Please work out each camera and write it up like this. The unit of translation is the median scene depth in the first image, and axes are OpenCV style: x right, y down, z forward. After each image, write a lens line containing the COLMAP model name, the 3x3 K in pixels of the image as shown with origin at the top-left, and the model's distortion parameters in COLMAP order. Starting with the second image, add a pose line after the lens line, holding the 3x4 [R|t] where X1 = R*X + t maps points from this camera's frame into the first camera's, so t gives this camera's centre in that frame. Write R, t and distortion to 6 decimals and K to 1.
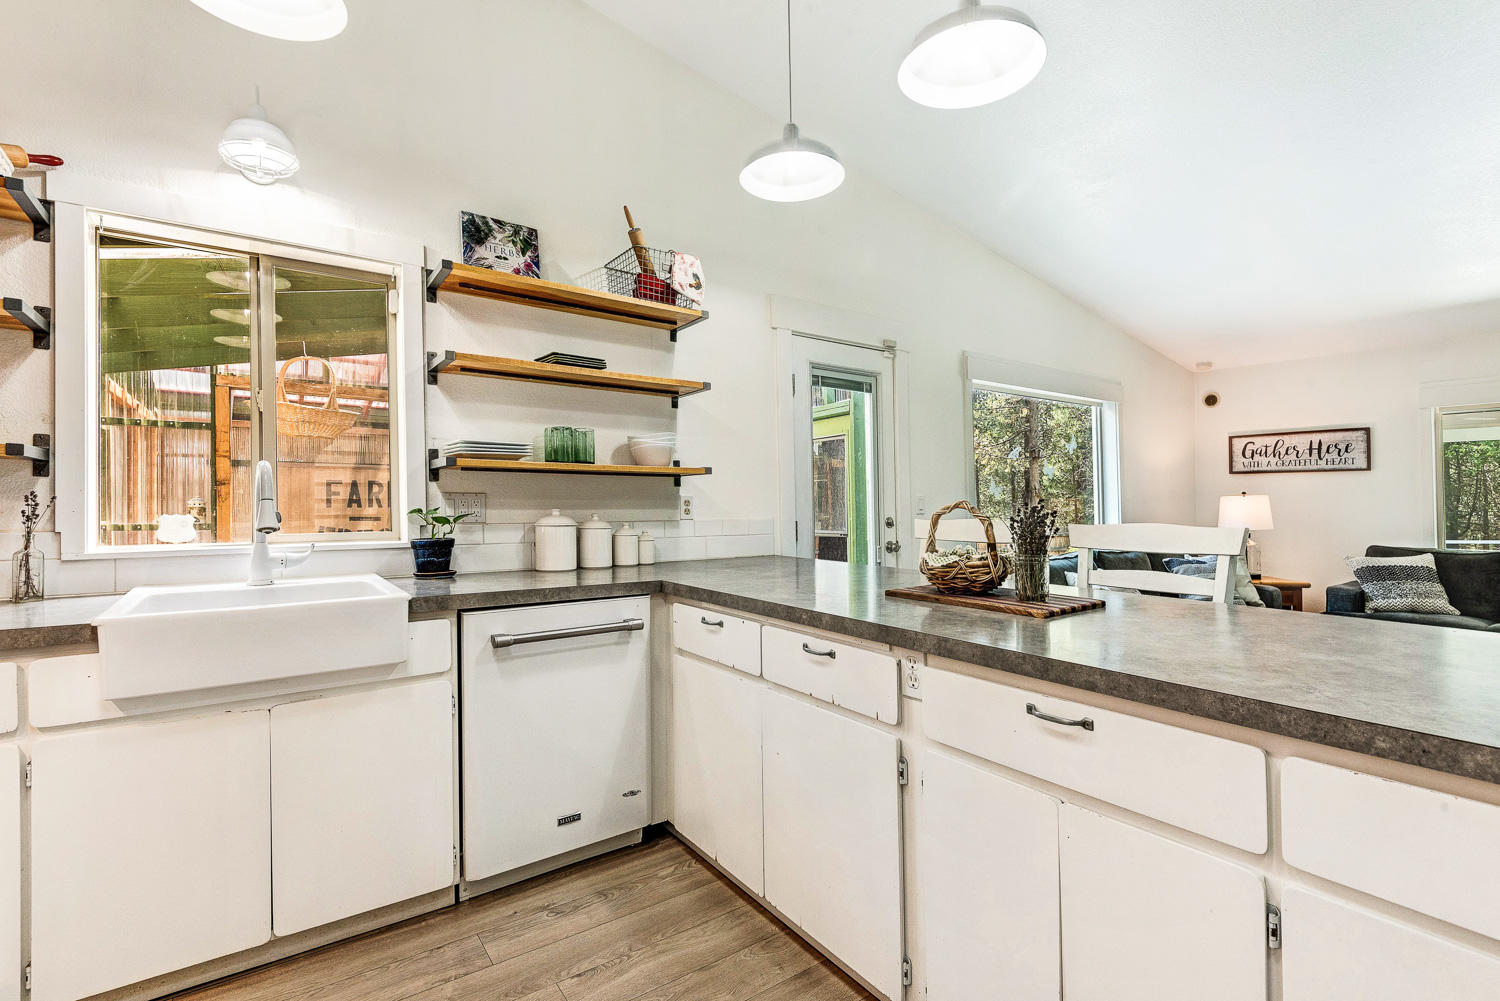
lens RADIAL K [[697.5, 0, 753.1], [0, 697.5, 511.0], [0, 0, 1]] dist [0.012642, -0.000601]
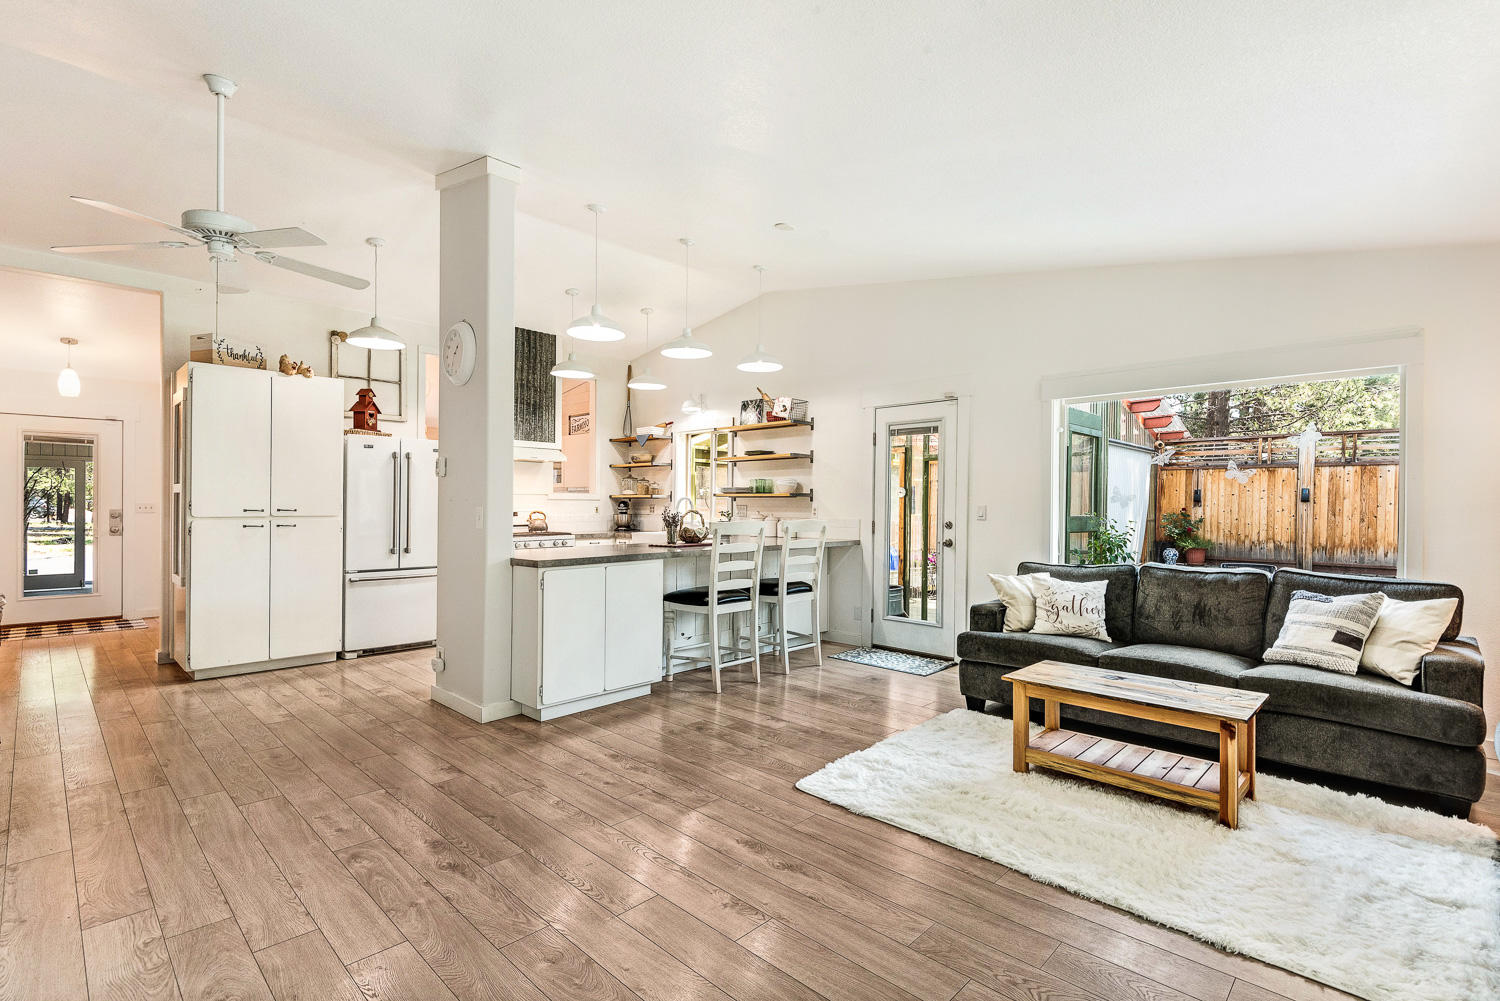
lens RADIAL K [[697.5, 0, 753.1], [0, 697.5, 511.0], [0, 0, 1]] dist [0.012642, -0.000601]
pose [[0.182487, 0.006471, -0.983187, 2.149054], [-0.015998, 0.999866, 0.003612, -0.016885], [0.983078, 0.015070, 0.182566, 0.543745]]
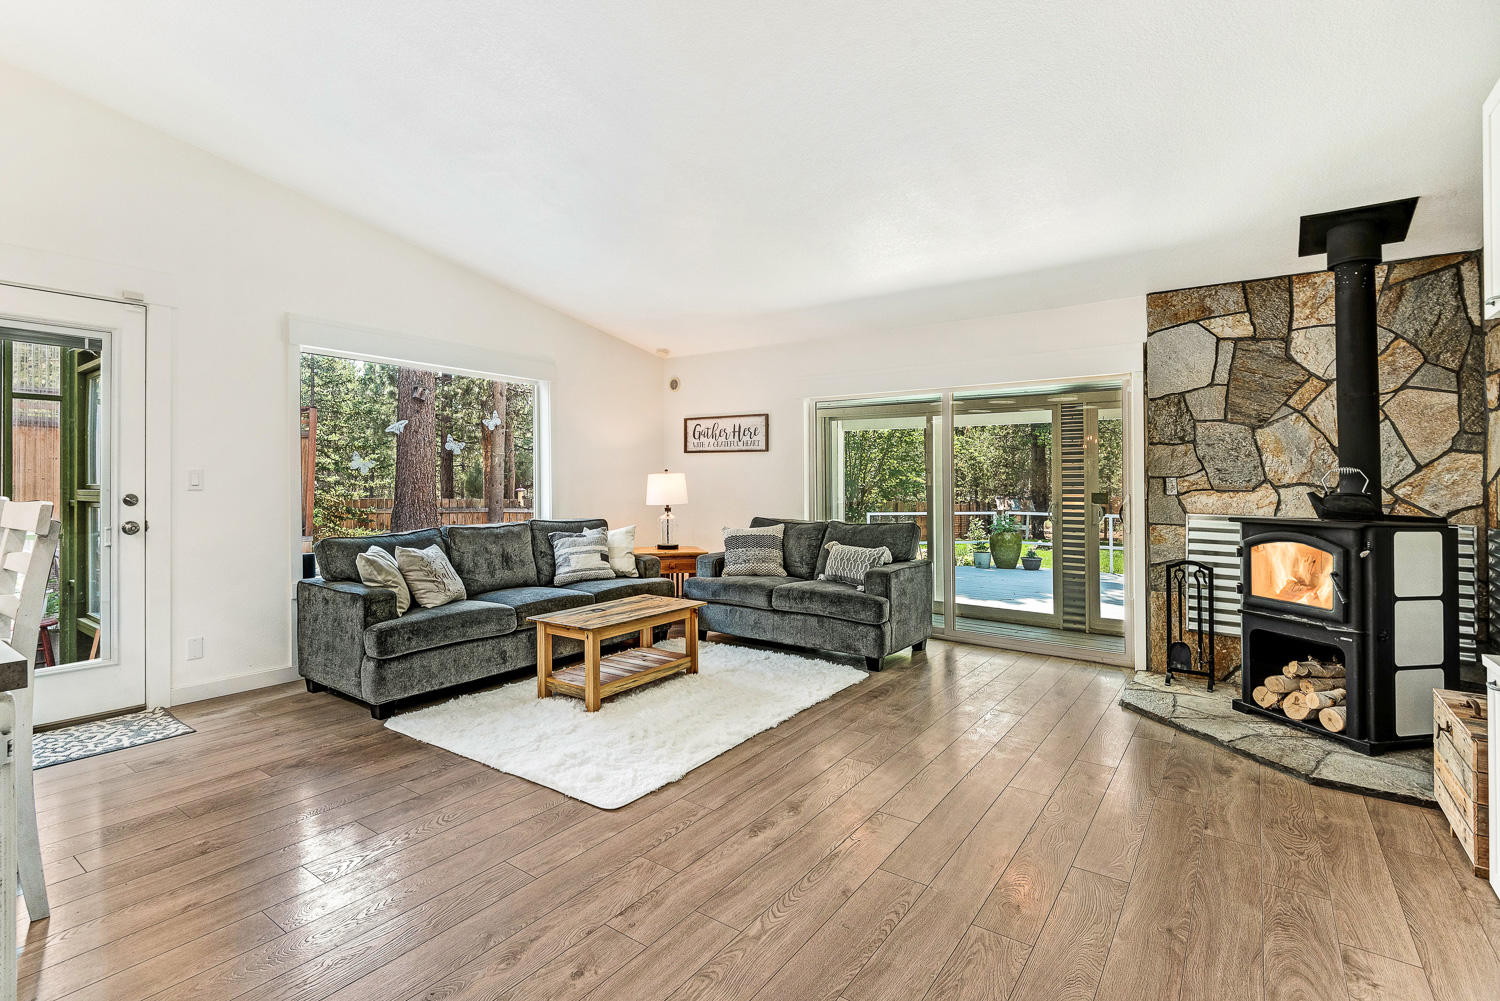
lens RADIAL K [[700.3, 0, 740.0], [0, 700.3, 472.7], [0, 0, 1]] dist [0.020731, -0.000543]
pose [[0.947994, 0.005493, 0.318241, 0.928568], [0.000998, 0.999795, -0.020228, -0.000708], [-0.318287, 0.019494, 0.947794, -0.125813]]
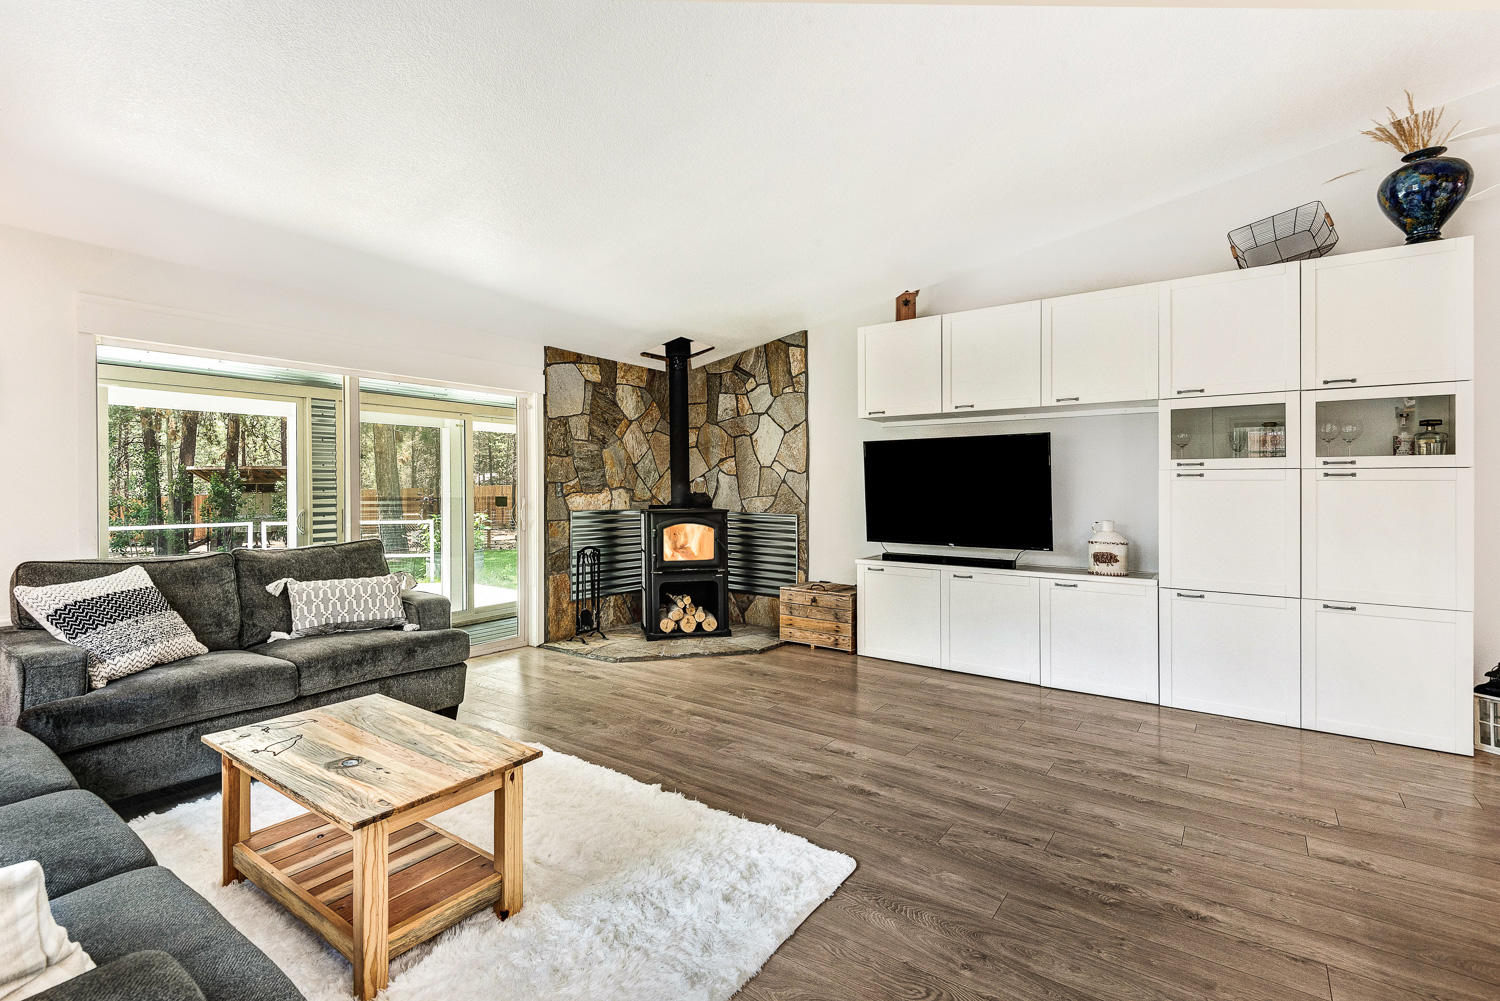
lens RADIAL K [[689.2, 0, 739.4], [0, 689.2, 493.8], [0, 0, 1]] dist [0.039951, -0.023955]
pose [[-0.311801, -0.013017, 0.950058, 0.343129], [0.008646, 0.999826, 0.016537, -0.018667], [-0.950108, 0.013371, -0.311634, 1.196734]]
